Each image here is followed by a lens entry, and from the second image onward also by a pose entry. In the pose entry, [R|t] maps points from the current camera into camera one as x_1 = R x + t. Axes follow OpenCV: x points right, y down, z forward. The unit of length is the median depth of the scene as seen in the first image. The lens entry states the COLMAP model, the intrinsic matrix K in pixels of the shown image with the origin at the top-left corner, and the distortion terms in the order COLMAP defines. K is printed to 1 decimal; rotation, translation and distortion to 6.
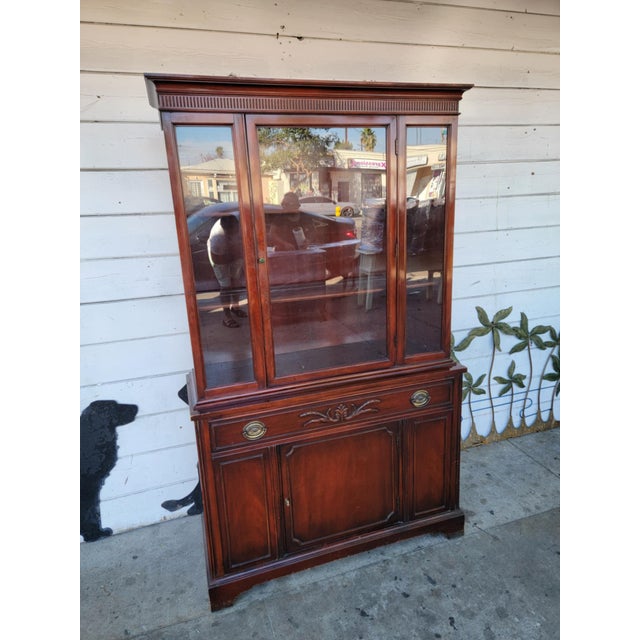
lens RADIAL K [[443.6, 0, 316.3], [0, 443.6, 317.7], [0, 0, 1]] dist [0.085928, -0.067251]
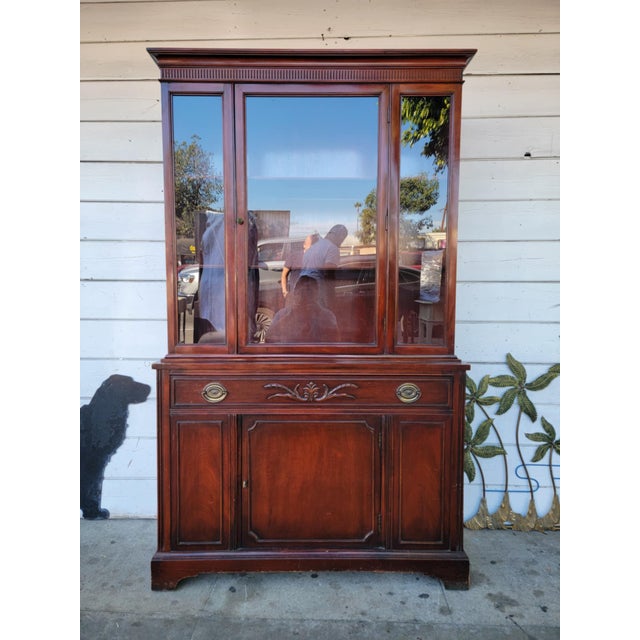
lens RADIAL K [[443.6, 0, 313.8], [0, 443.6, 323.7], [0, 0, 1]] dist [0.085928, -0.067251]
pose [[0.934365, 0.068629, -0.349647, 0.314561], [-0.131552, 0.978392, -0.159508, 0.186370], [0.331145, 0.195035, 0.923203, 0.181273]]
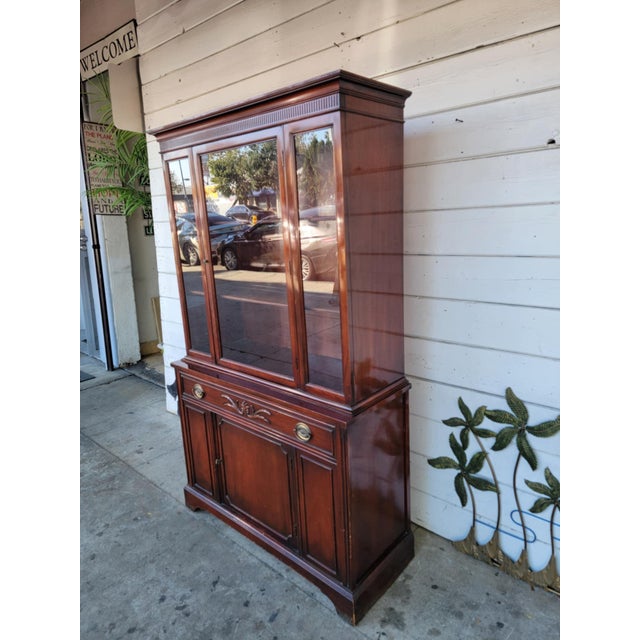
lens RADIAL K [[443.6, 0, 321.3], [0, 443.6, 320.1], [0, 0, 1]] dist [0.085928, -0.067251]
pose [[0.506108, 0.220338, -0.833850, 0.924289], [-0.187029, 0.971849, 0.143285, -0.172152], [0.841947, 0.083436, 0.533070, 0.508481]]
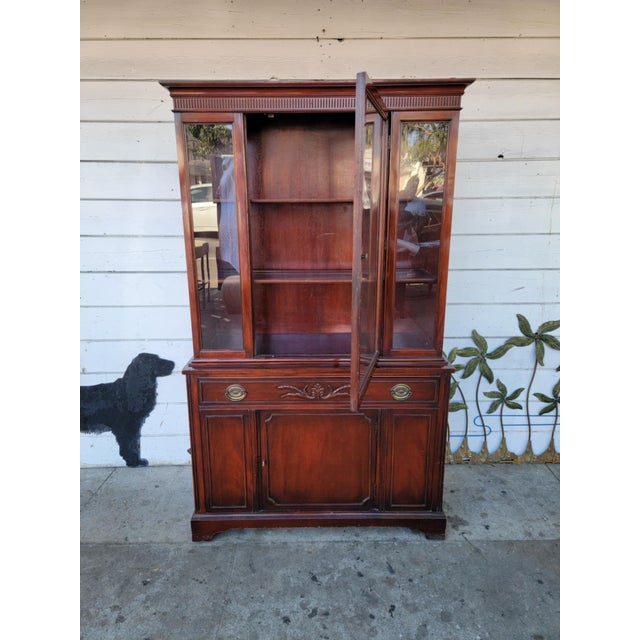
lens RADIAL K [[443.6, 0, 312.4], [0, 443.6, 319.7], [0, 0, 1]] dist [0.085928, -0.067251]
pose [[0.951011, 0.113754, -0.287468, 0.303196], [-0.111564, 0.993466, 0.024043, 0.015783], [0.288325, 0.009206, 0.957488, -0.029547]]
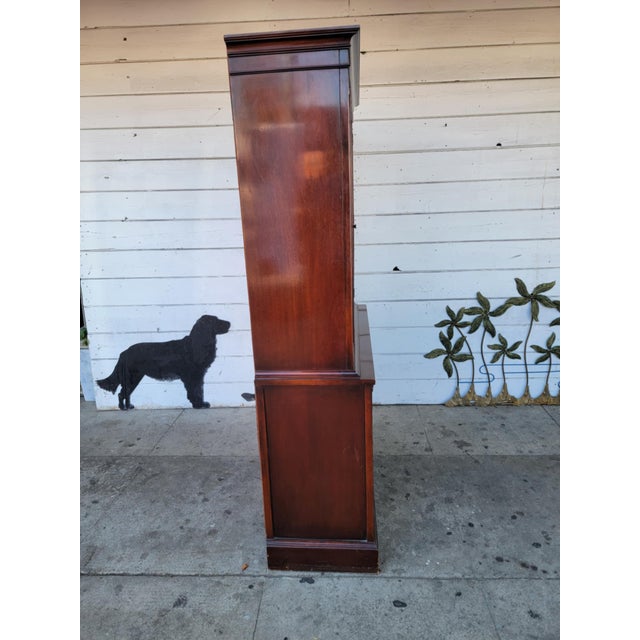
lens RADIAL K [[443.6, 0, 316.5], [0, 443.6, 319.2], [0, 0, 1]] dist [0.085928, -0.067251]
pose [[0.938285, 0.107342, -0.328785, 0.372625], [-0.097111, 0.994143, 0.047432, 0.097343], [0.331950, -0.012576, 0.943213, -0.295637]]
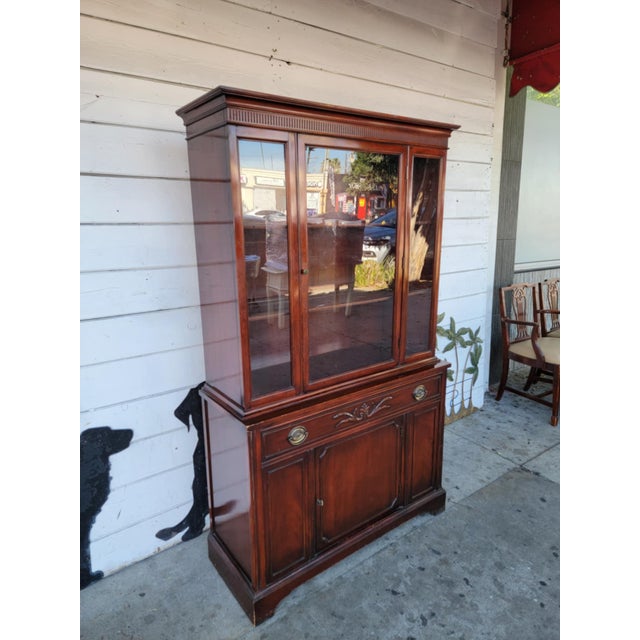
lens RADIAL K [[443.6, 0, 315.3], [0, 443.6, 320.9], [0, 0, 1]] dist [0.085928, -0.067251]
pose [[0.948967, -0.036787, 0.313221, -0.354749], [0.045396, 0.998764, -0.020231, 0.008762], [-0.312090, 0.033418, 0.949465, -0.001890]]
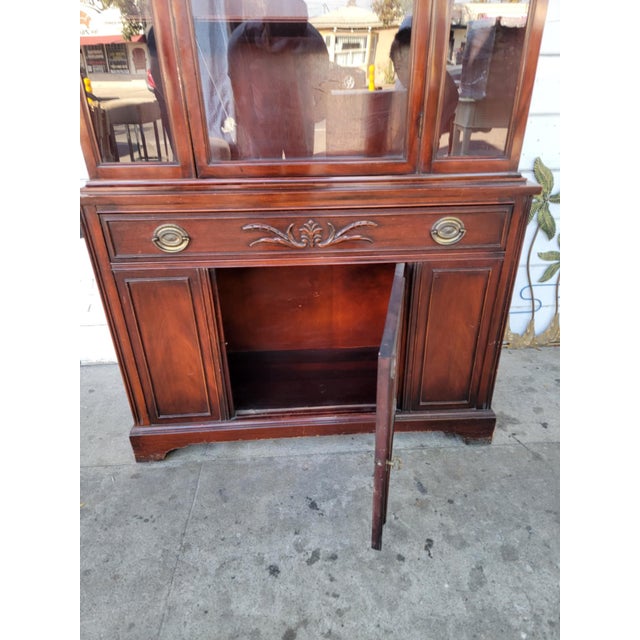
lens RADIAL K [[443.6, 0, 322.7], [0, 443.6, 331.3], [0, 0, 1]] dist [0.085928, -0.067251]
pose [[0.966838, 0.146134, -0.209452, 0.207669], [-0.092191, 0.964521, 0.247386, 0.170496], [0.238172, -0.219872, 0.946008, 0.330113]]
